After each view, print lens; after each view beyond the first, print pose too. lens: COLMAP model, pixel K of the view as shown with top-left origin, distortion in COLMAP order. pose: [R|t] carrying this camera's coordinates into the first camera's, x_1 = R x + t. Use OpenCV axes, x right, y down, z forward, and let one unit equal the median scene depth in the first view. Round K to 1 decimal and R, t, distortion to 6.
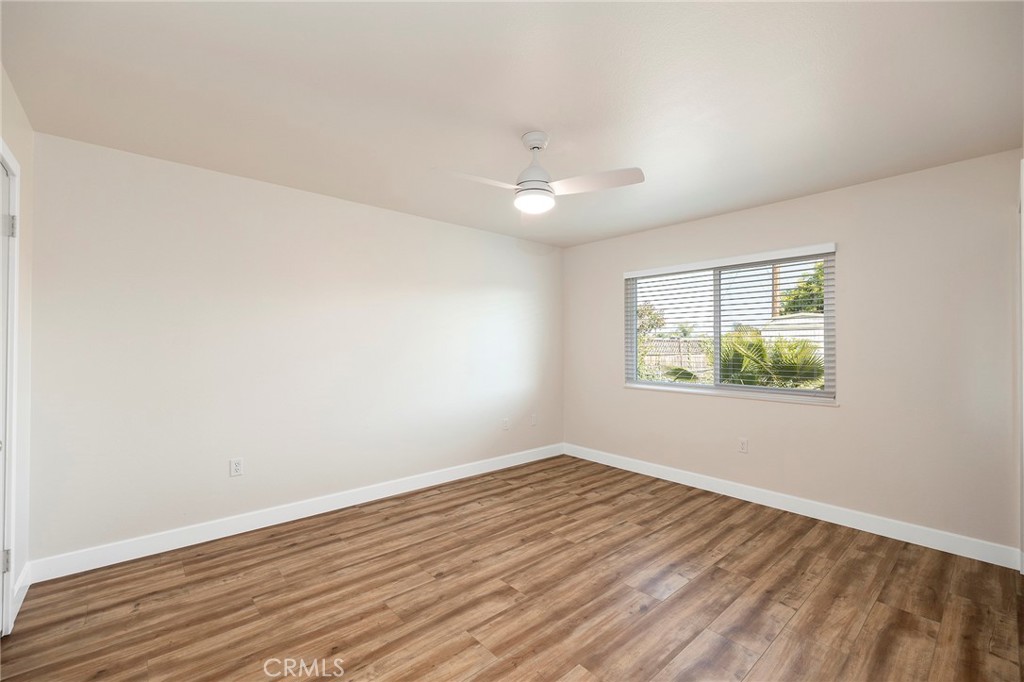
lens RADIAL K [[433.0, 0, 508.4], [0, 433.0, 345.1], [0, 0, 1]] dist [0.002920, 0.000767]
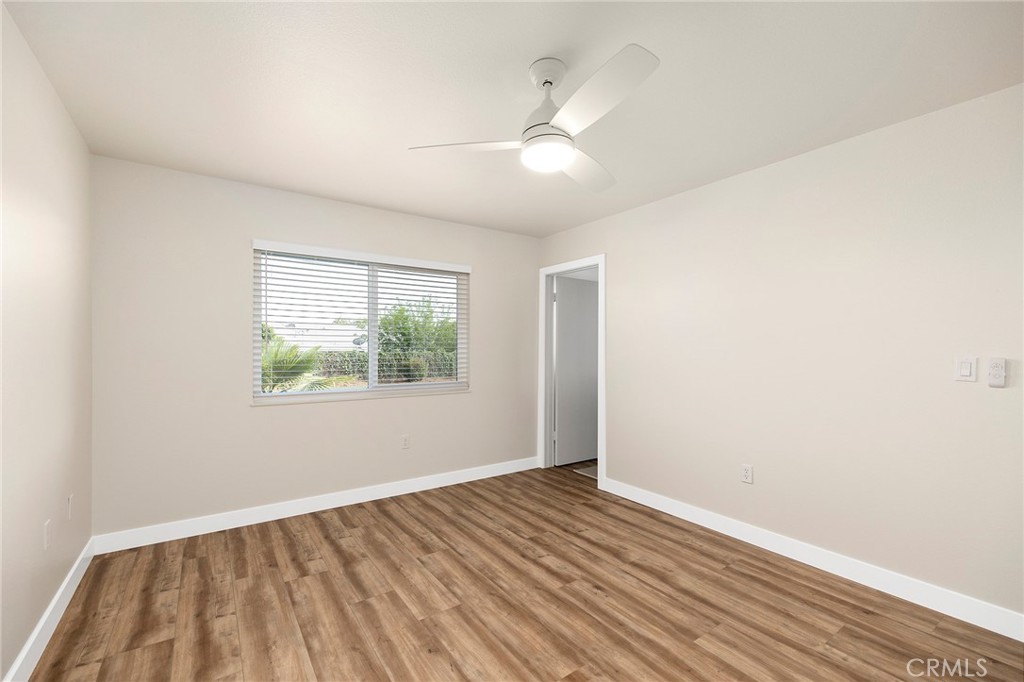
lens RADIAL K [[433.0, 0, 507.6], [0, 433.0, 340.6], [0, 0, 1]] dist [0.002920, 0.000767]
pose [[0.112186, 0.011671, 0.993619, -0.529905], [-0.004296, 0.999927, -0.011260, 0.001476], [-0.993678, -0.003006, 0.112228, 0.733948]]
